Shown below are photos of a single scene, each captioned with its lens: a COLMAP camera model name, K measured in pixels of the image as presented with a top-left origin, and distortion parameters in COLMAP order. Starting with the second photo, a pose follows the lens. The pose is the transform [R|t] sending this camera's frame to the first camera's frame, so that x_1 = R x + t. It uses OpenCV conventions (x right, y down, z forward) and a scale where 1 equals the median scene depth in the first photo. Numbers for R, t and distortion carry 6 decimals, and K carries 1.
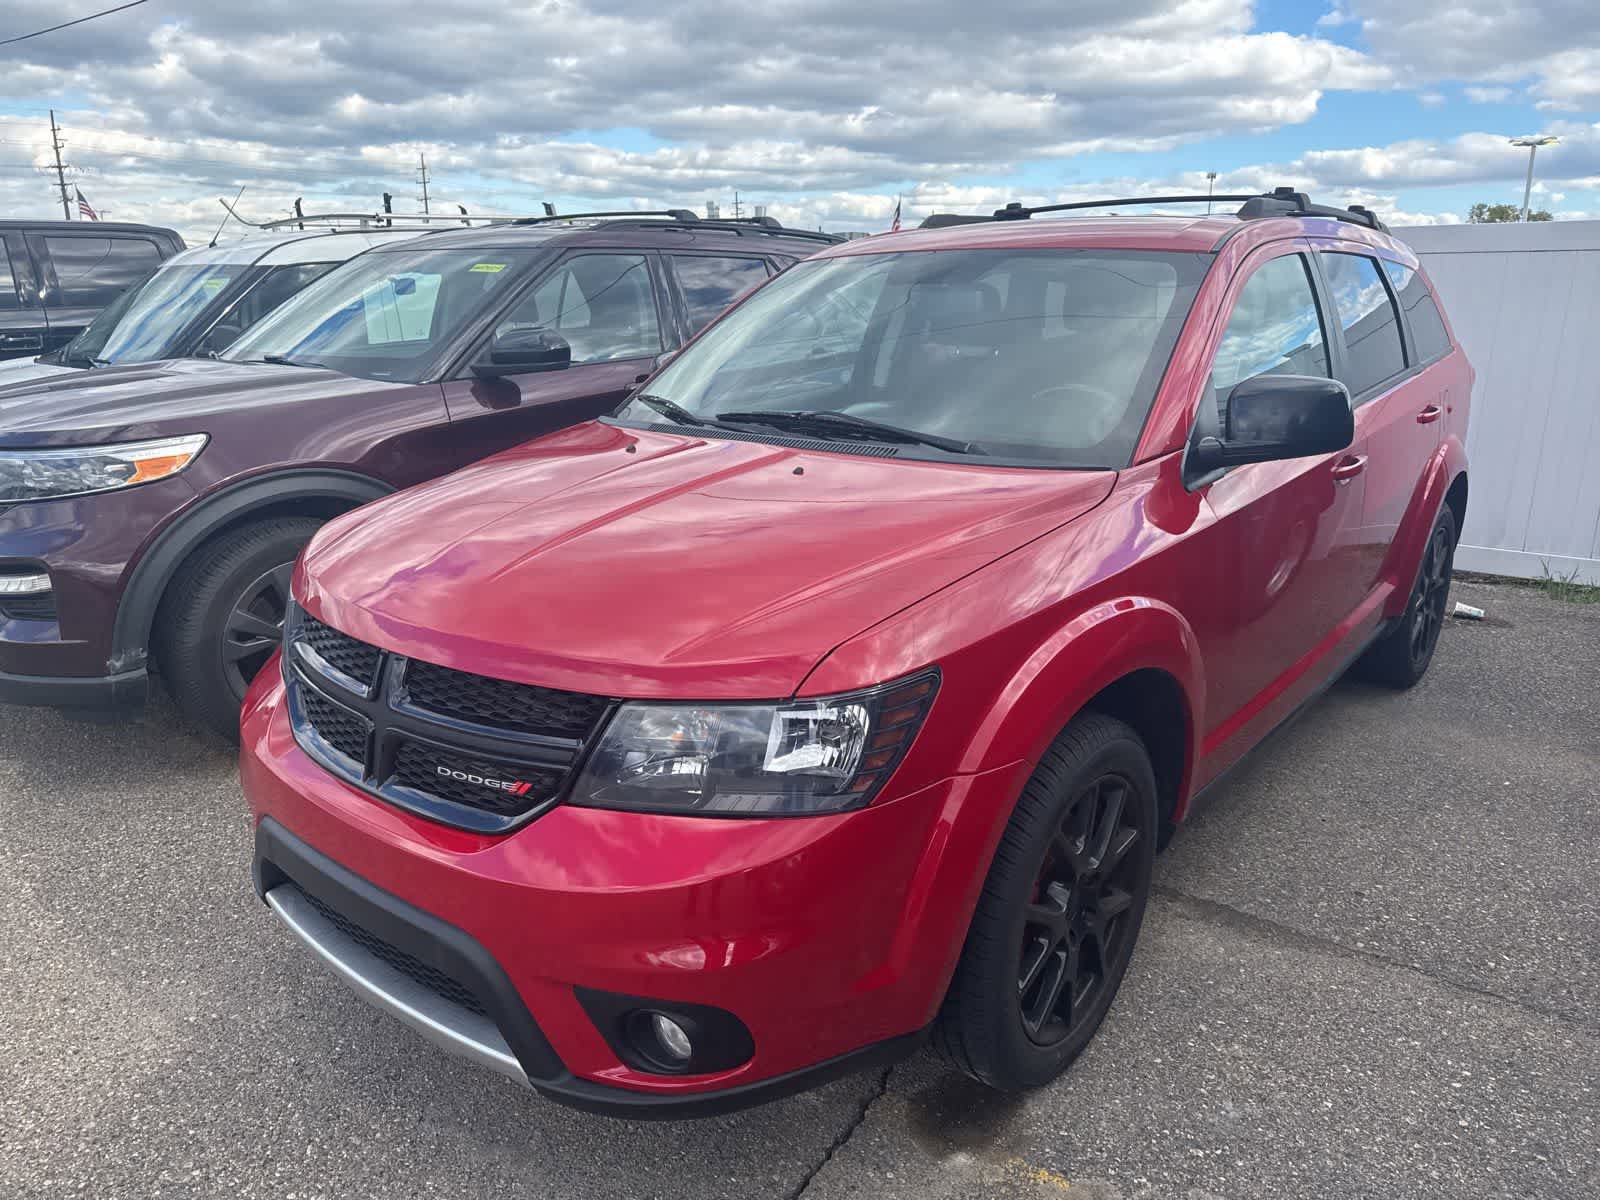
lens RADIAL K [[1119.7, 0, 800.0], [0, 1119.7, 600.0], [0, 0, 1]] dist [0.012379, -0.011253]
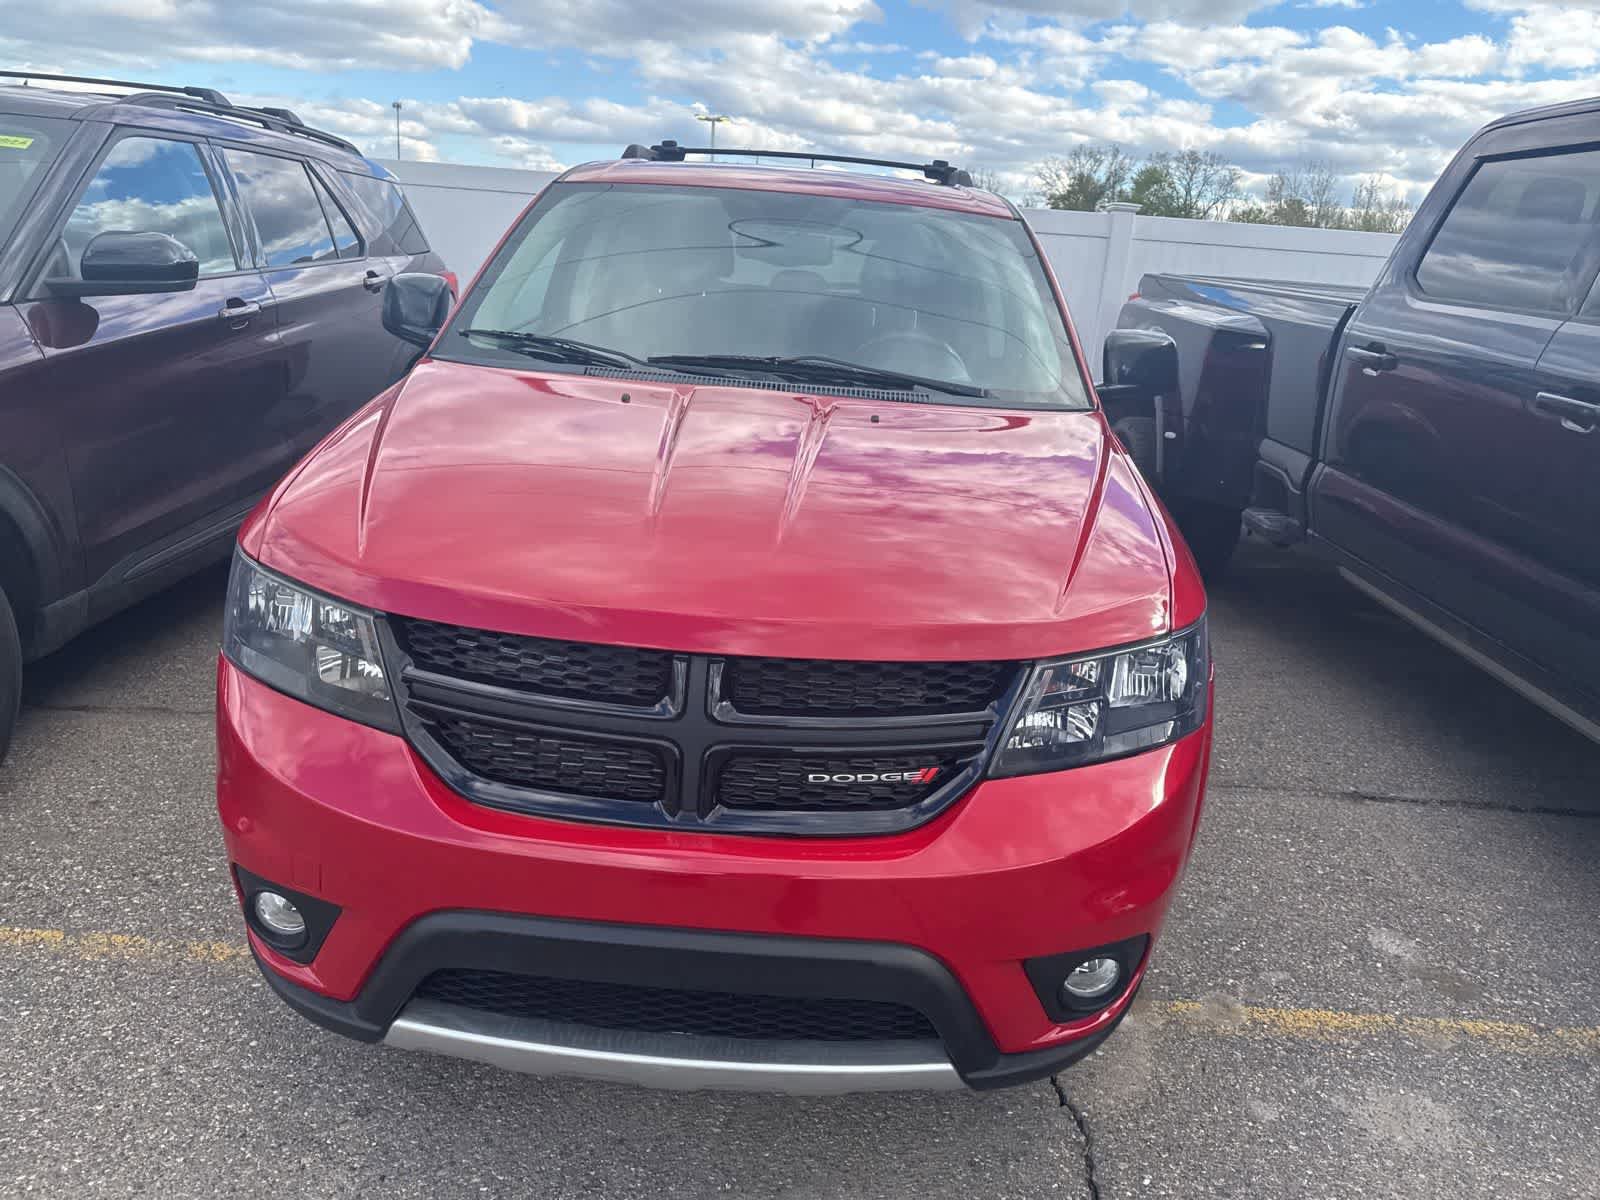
lens RADIAL K [[1125.4, 0, 800.7], [0, 1125.4, 584.7], [0, 0, 1]] dist [0.006981, -0.007305]
pose [[0.786793, -0.115920, 0.606233, -0.620810], [0.090486, 0.993256, 0.072488, -0.043960], [-0.610548, -0.002178, 0.791976, 0.237760]]
